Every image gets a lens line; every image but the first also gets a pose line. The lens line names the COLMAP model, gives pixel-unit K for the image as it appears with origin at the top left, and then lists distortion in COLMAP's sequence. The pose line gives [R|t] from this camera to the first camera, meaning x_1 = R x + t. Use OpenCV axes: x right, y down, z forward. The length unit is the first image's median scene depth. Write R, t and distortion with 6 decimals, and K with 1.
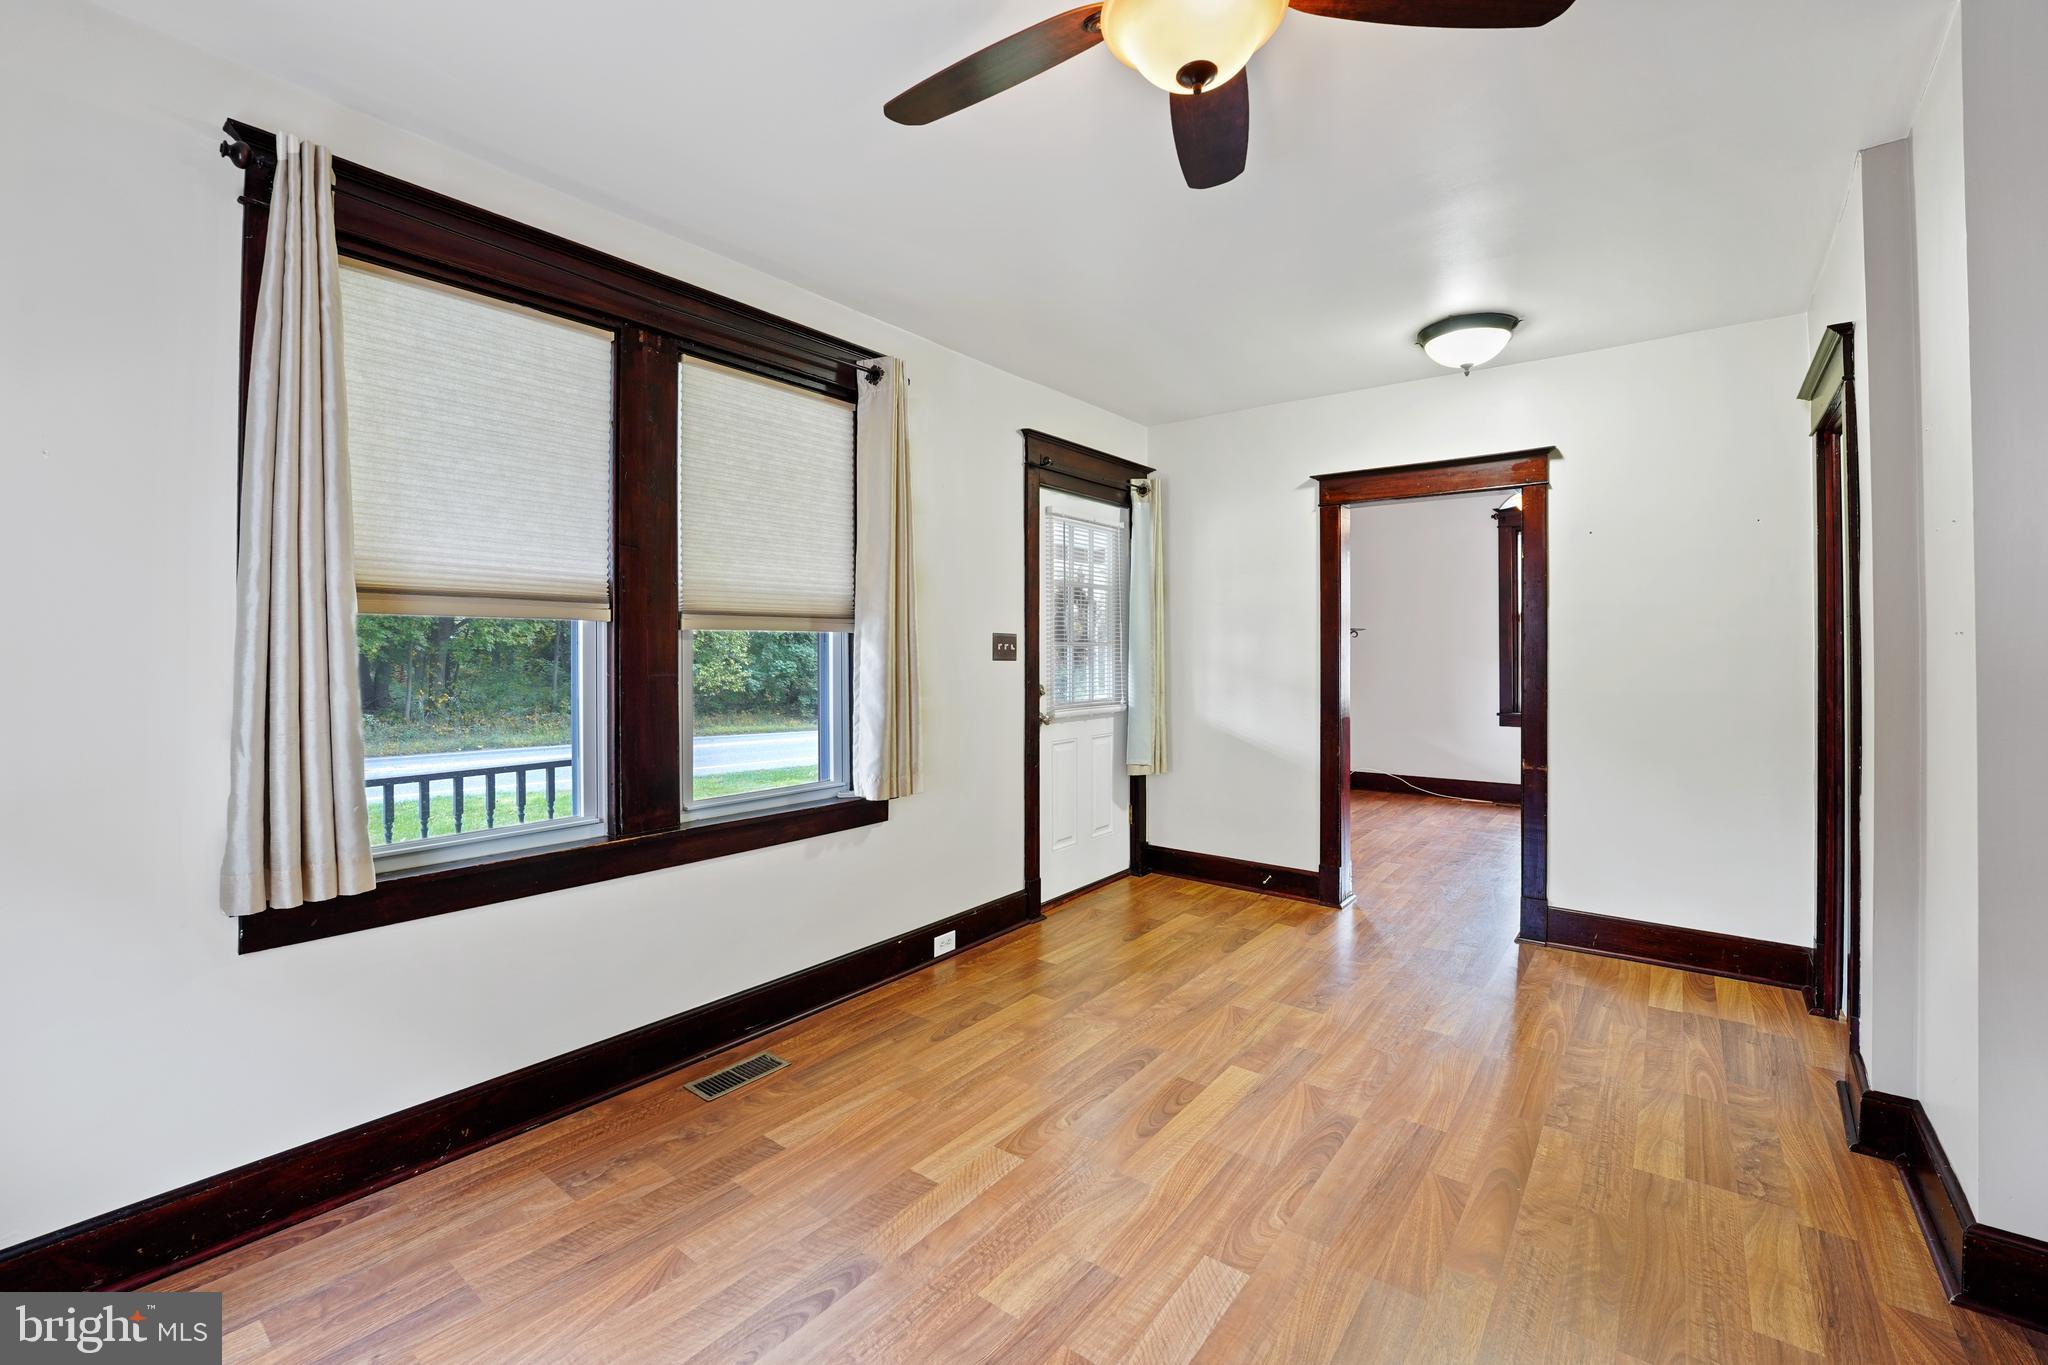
lens RADIAL K [[867.7, 0, 1013.5], [0, 867.7, 645.9], [0, 0, 1]] dist [-0.020637, 0.000400]
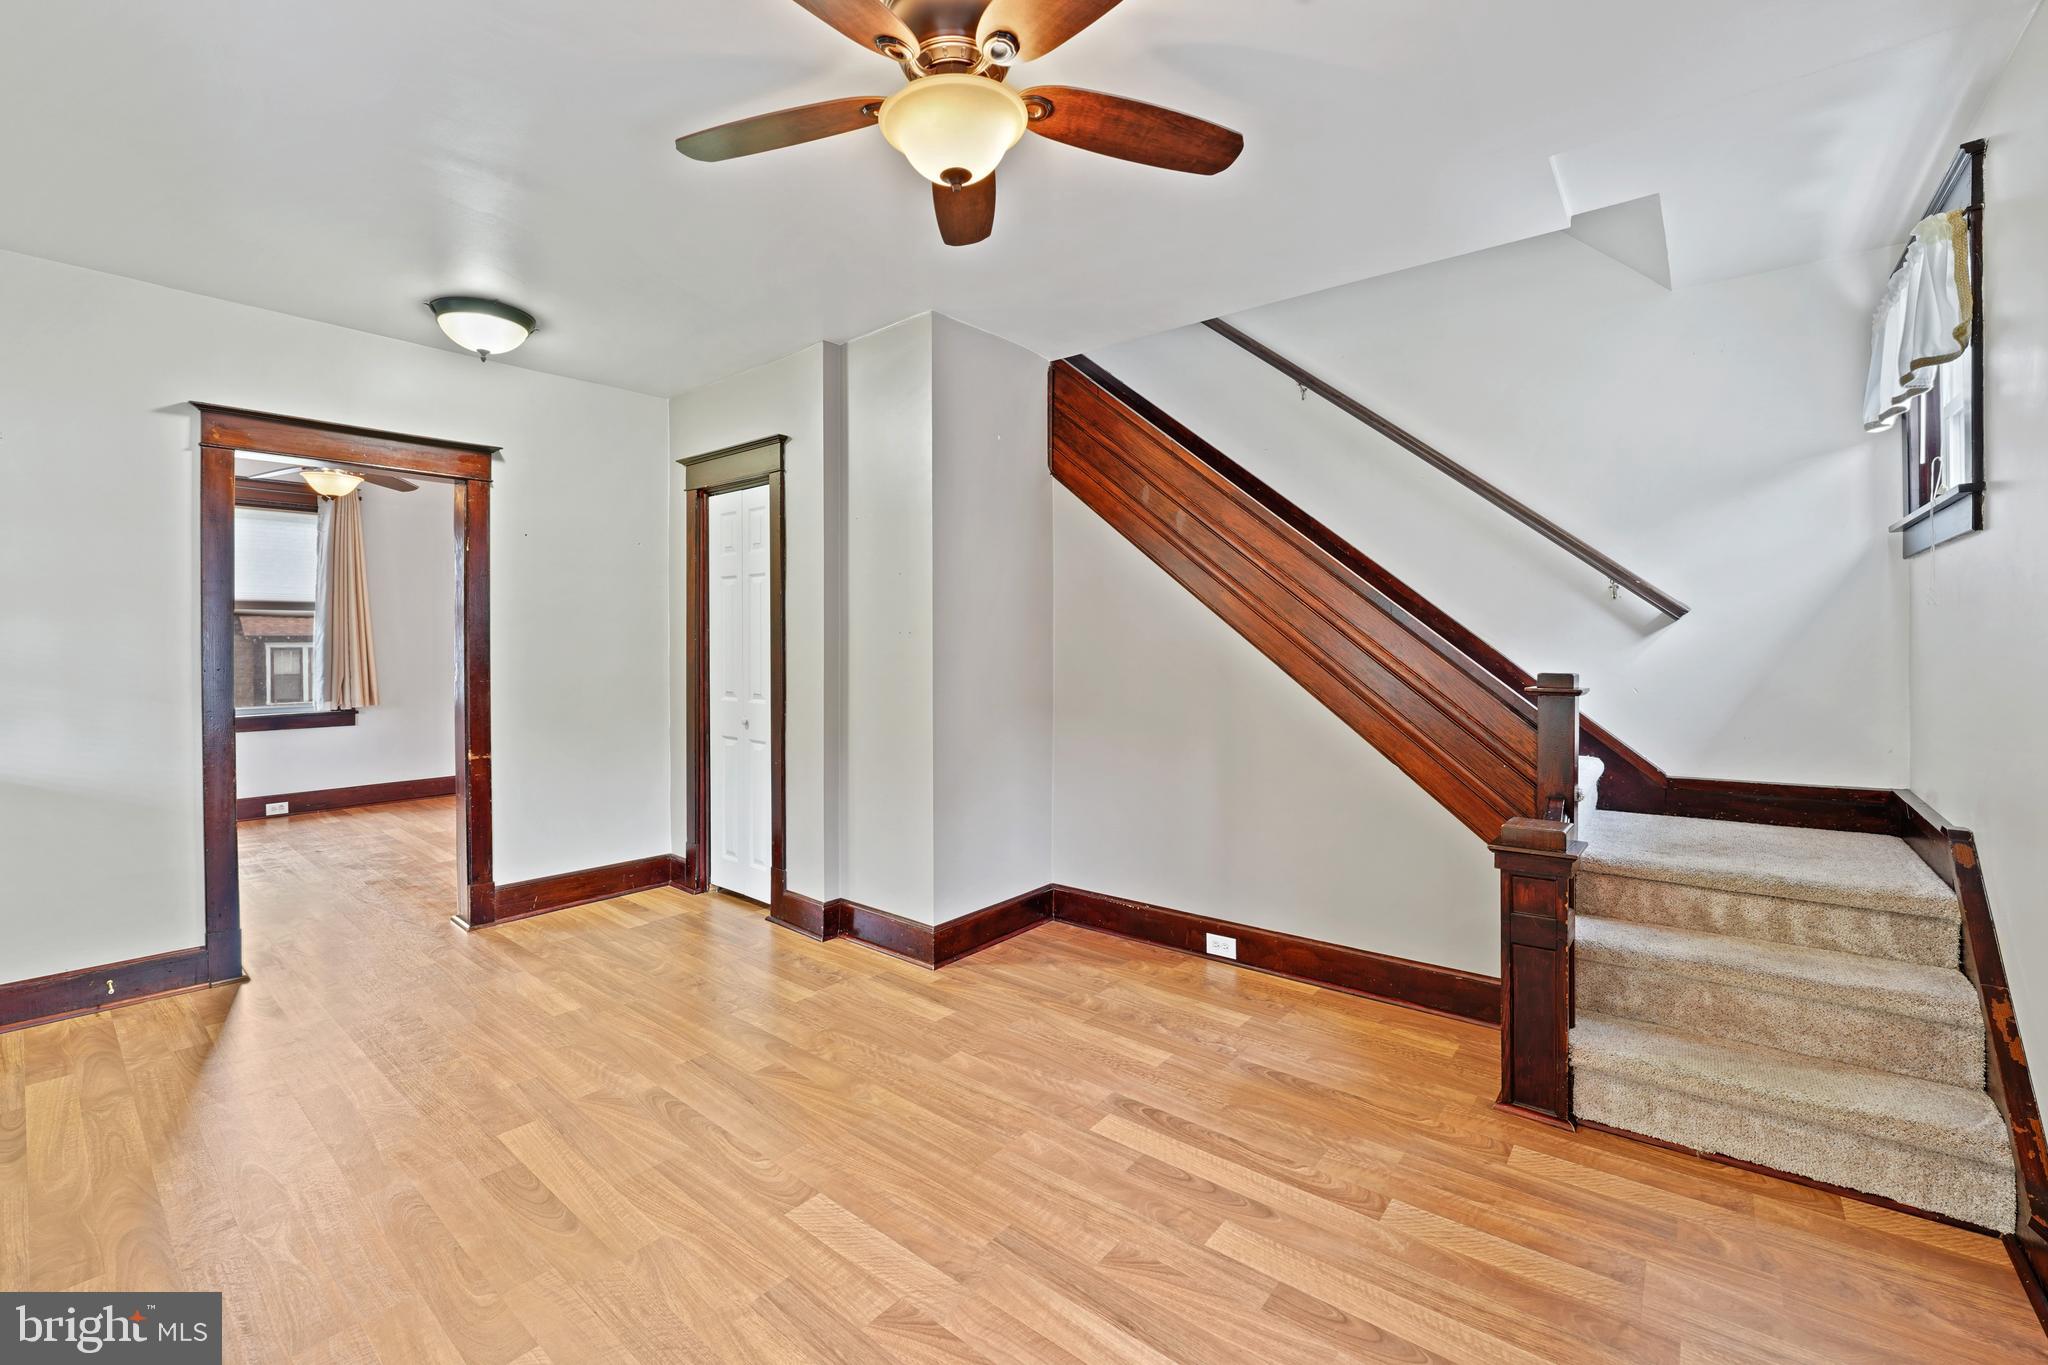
lens RADIAL K [[867.7, 0, 1013.5], [0, 867.7, 645.9], [0, 0, 1]] dist [-0.020637, 0.000400]
pose [[0.015173, -0.007593, 0.999856, -0.456350], [-0.004982, 0.999958, 0.007670, -0.001191], [-0.999872, -0.005098, 0.015135, 0.388536]]
